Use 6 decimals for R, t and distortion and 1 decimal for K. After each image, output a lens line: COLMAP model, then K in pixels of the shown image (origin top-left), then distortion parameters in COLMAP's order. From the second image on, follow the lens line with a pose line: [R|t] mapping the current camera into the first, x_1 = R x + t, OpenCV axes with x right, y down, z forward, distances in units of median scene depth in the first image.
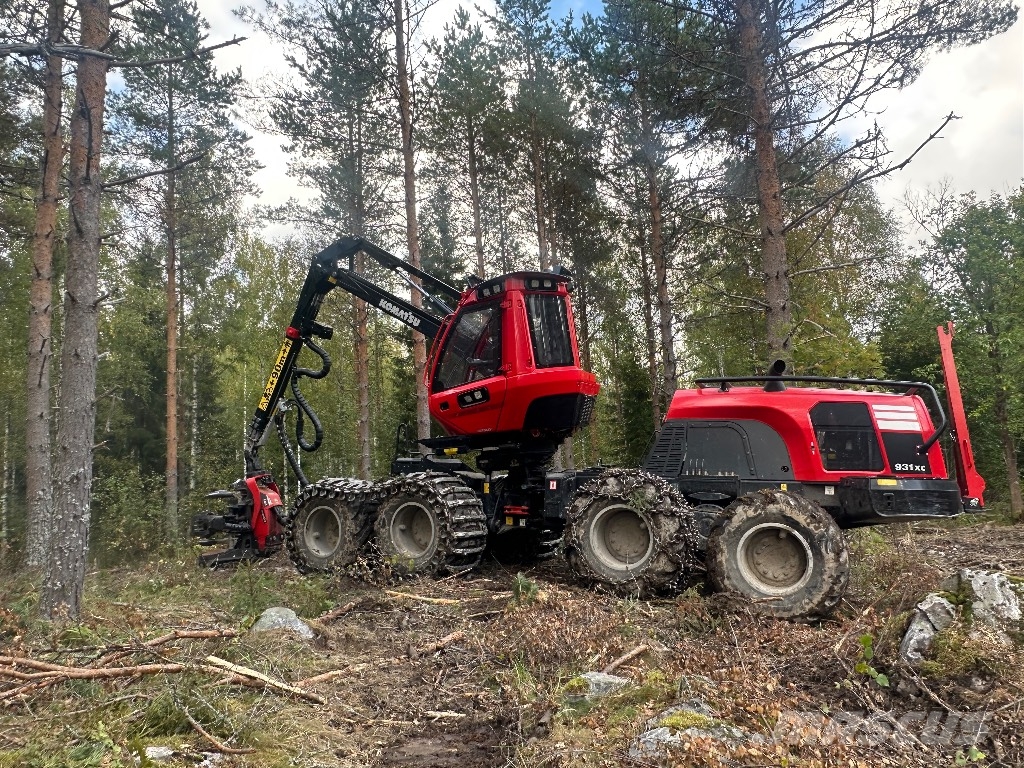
lens RADIAL K [[692.4, 0, 512.0], [0, 692.4, 384.0], [0, 0, 1]] dist [0.005366, 0.004773]
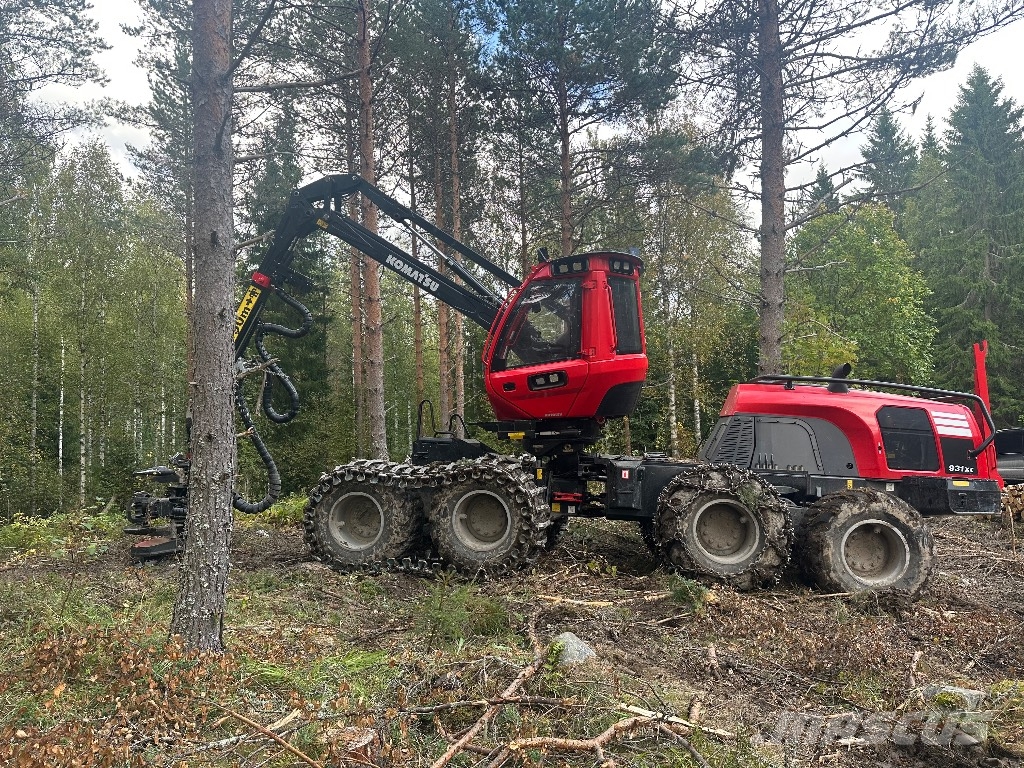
lens RADIAL K [[717.1, 0, 512.0], [0, 717.1, 384.0], [0, 0, 1]] dist [0.079894, -0.080624]
pose [[0.945905, 0.050536, 0.320483, -0.415768], [-0.071181, 0.996053, 0.053025, -0.023523], [-0.316538, -0.072969, 0.945769, 0.094501]]
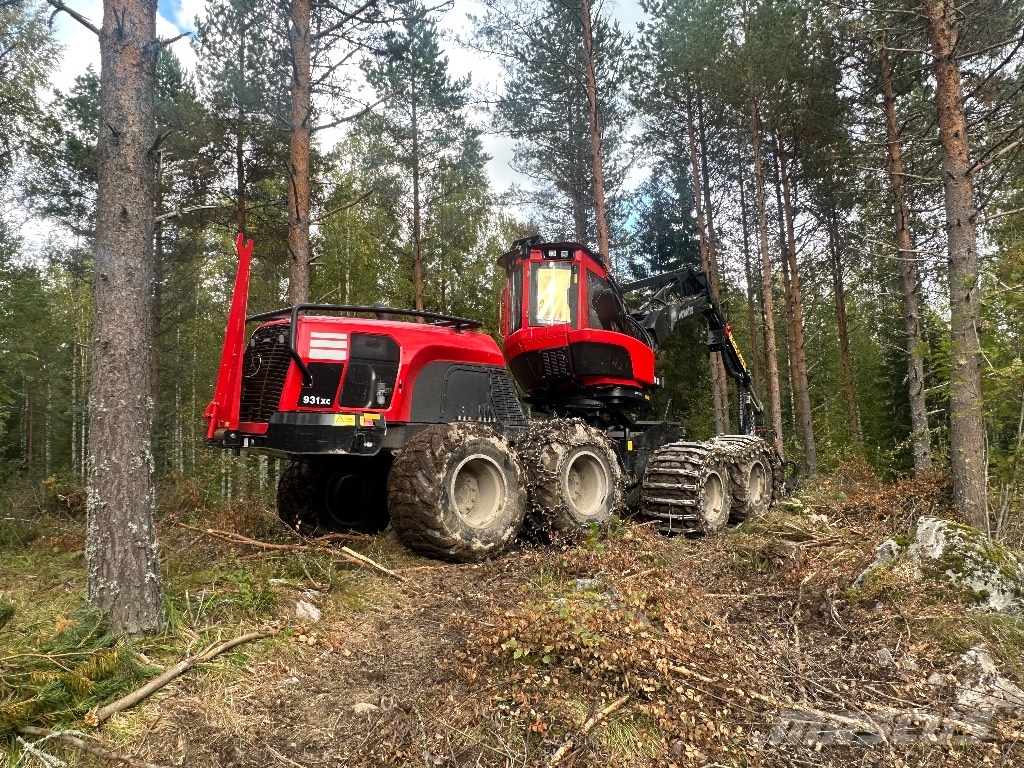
lens RADIAL K [[723.4, 0, 516.7], [0, 723.4, 400.4], [0, 0, 1]] dist [0.007570, 0.003846]
pose [[0.926096, -0.013963, -0.377031, 0.242845], [0.039959, 0.997324, 0.061216, -0.006771], [0.375167, -0.071758, 0.924176, -0.144358]]
